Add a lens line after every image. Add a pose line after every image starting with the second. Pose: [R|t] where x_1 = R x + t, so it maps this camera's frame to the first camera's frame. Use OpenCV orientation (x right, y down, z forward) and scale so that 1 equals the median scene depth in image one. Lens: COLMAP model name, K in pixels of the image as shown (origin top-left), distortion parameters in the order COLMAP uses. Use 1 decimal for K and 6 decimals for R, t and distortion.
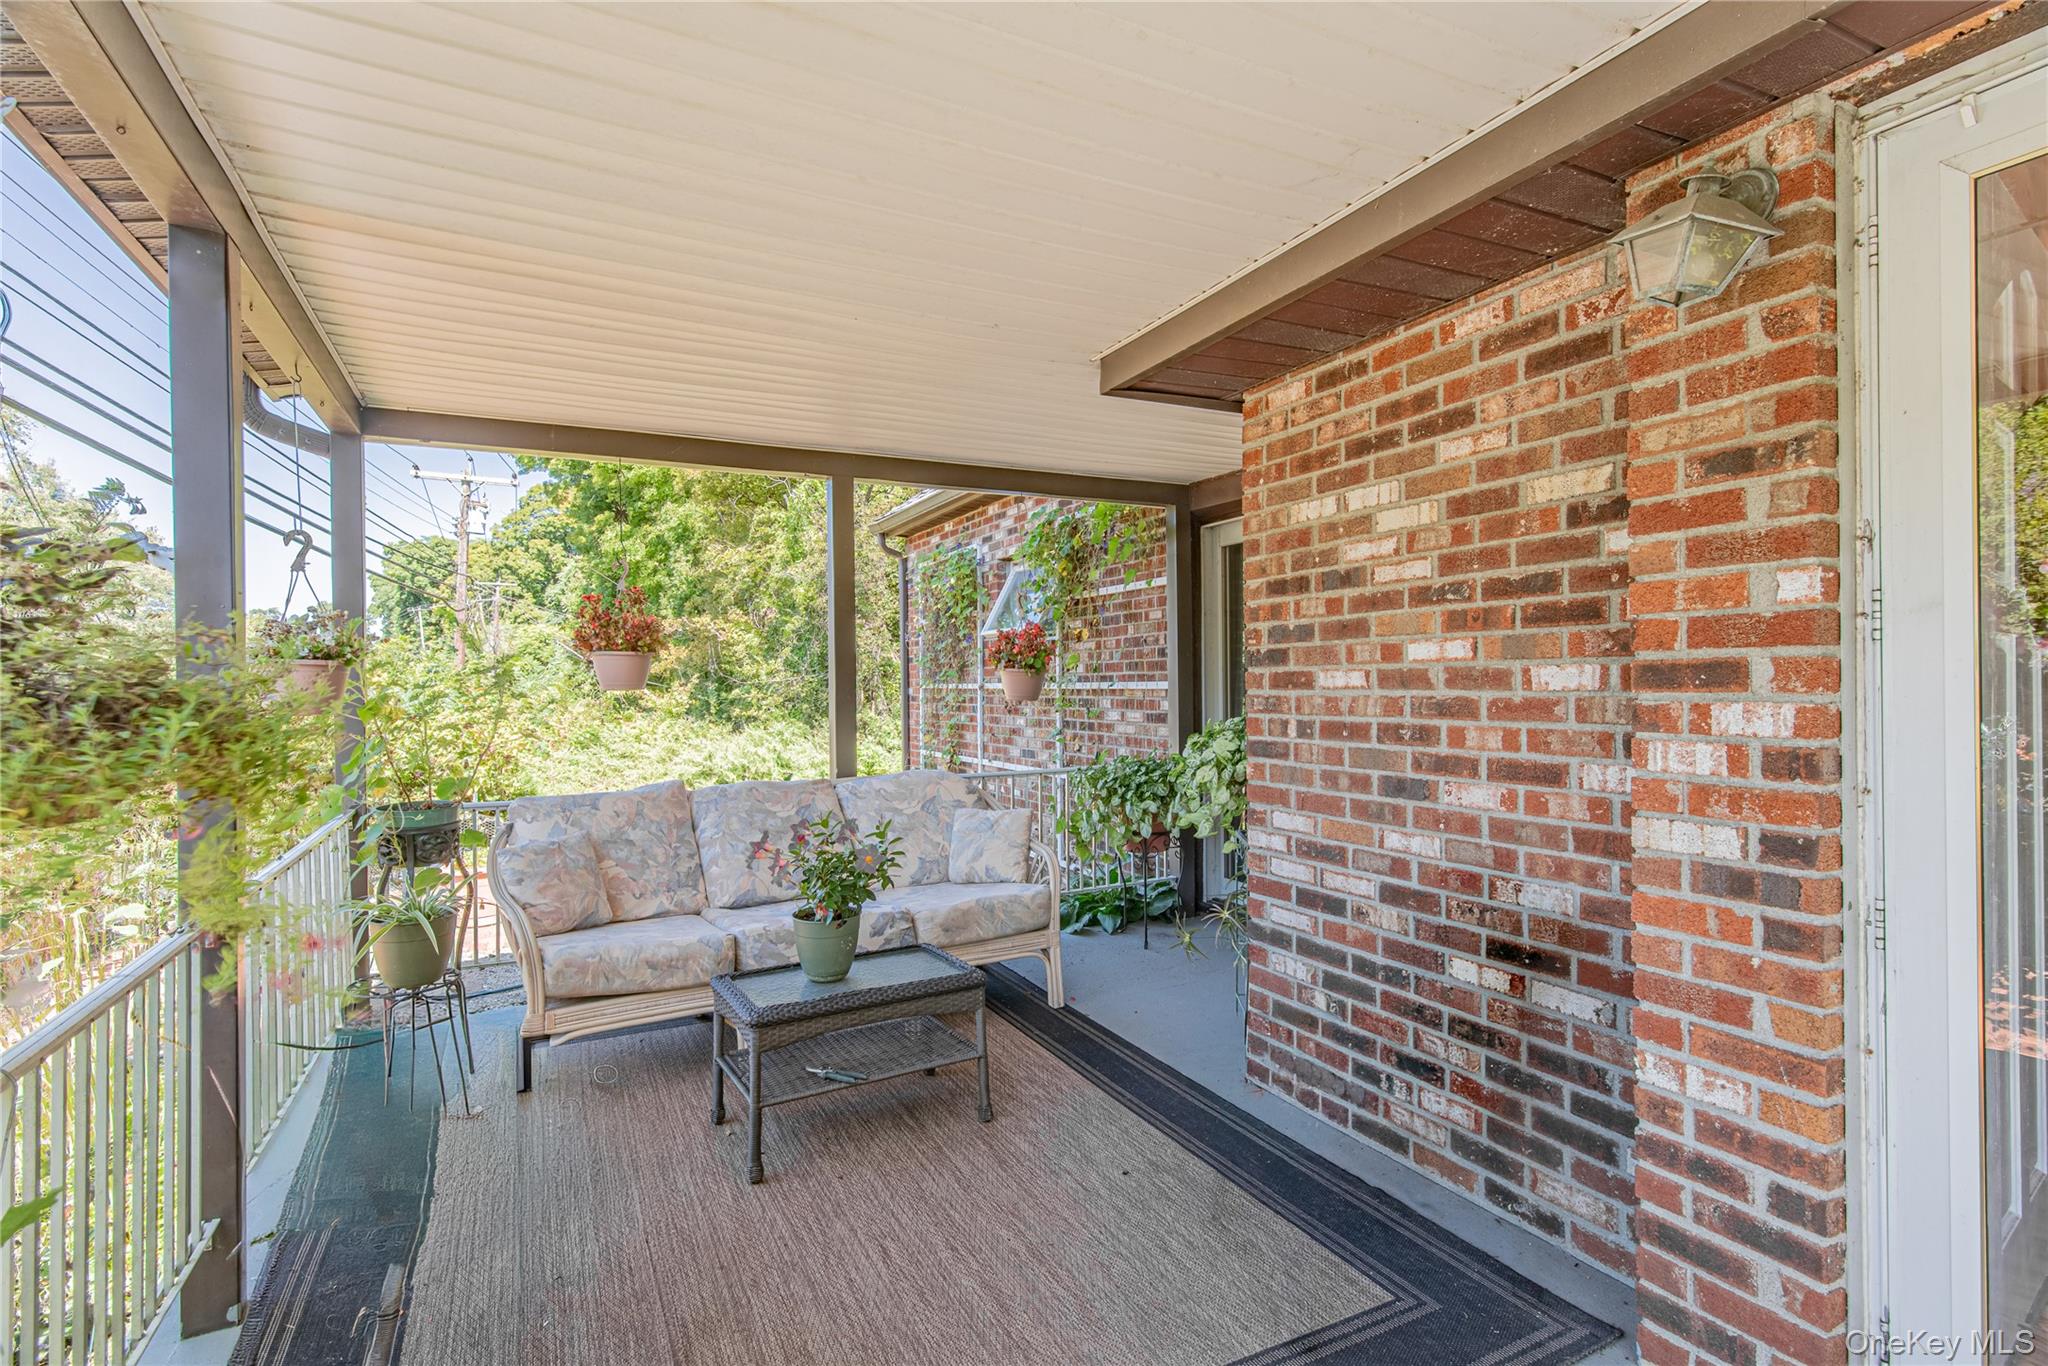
lens RADIAL K [[985.4, 0, 1020.0], [0, 985.4, 683.6], [0, 0, 1]] dist [-0.000490, -0.001673]
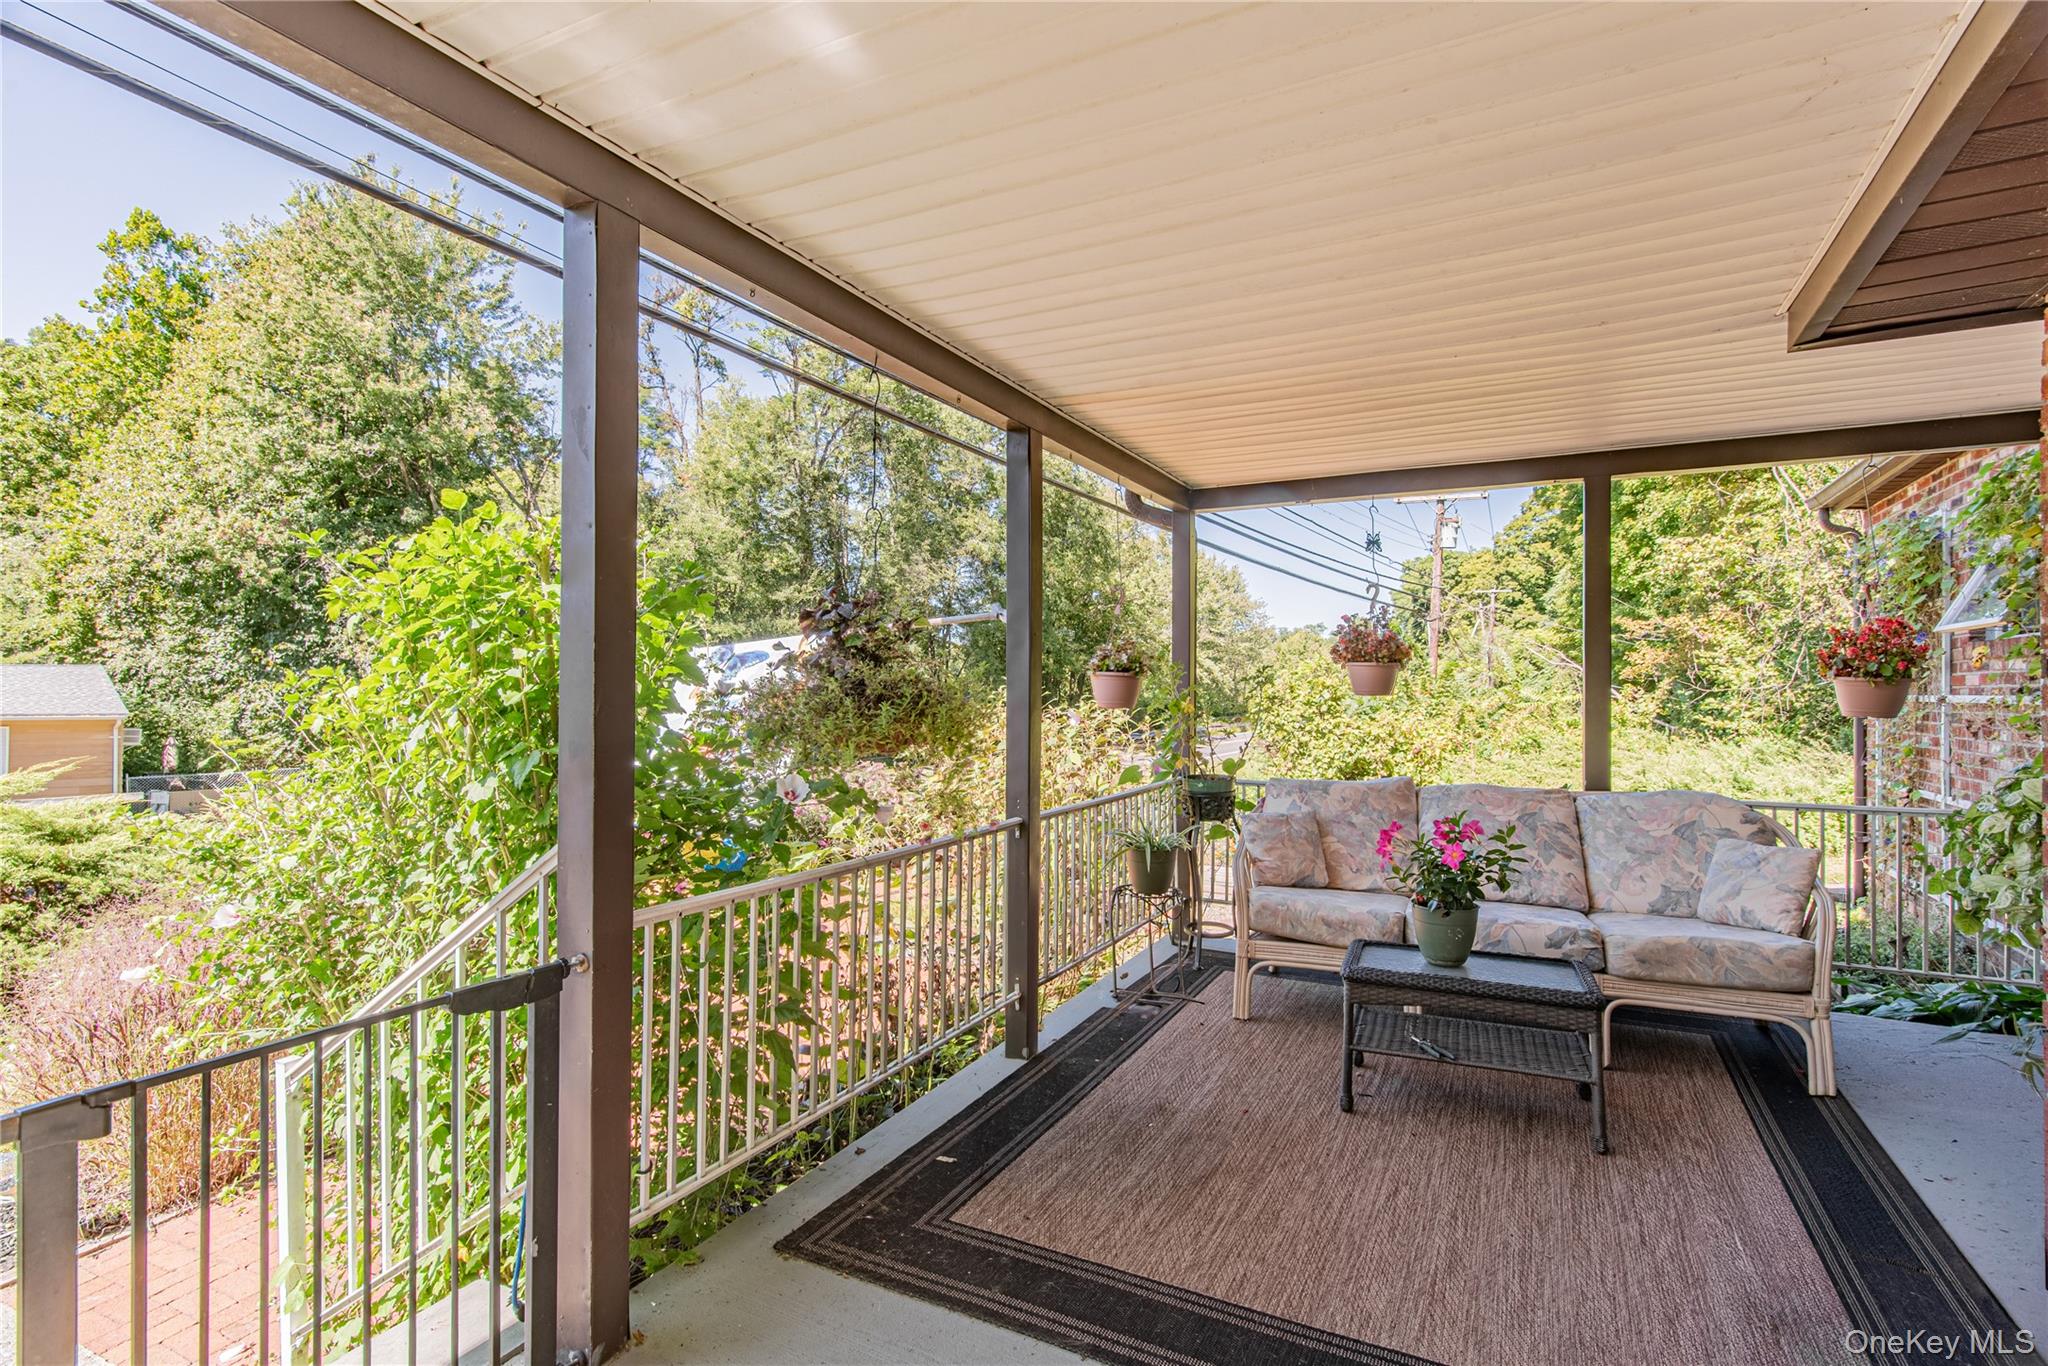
lens RADIAL K [[985.4, 0, 1027.4], [0, 985.4, 675.7], [0, 0, 1]] dist [-0.000490, -0.001673]
pose [[0.590687, 0.000692, -0.806901, 0.241847], [-0.011134, 0.999911, -0.007293, -0.002903], [0.806824, 0.013292, 0.590642, -0.010298]]
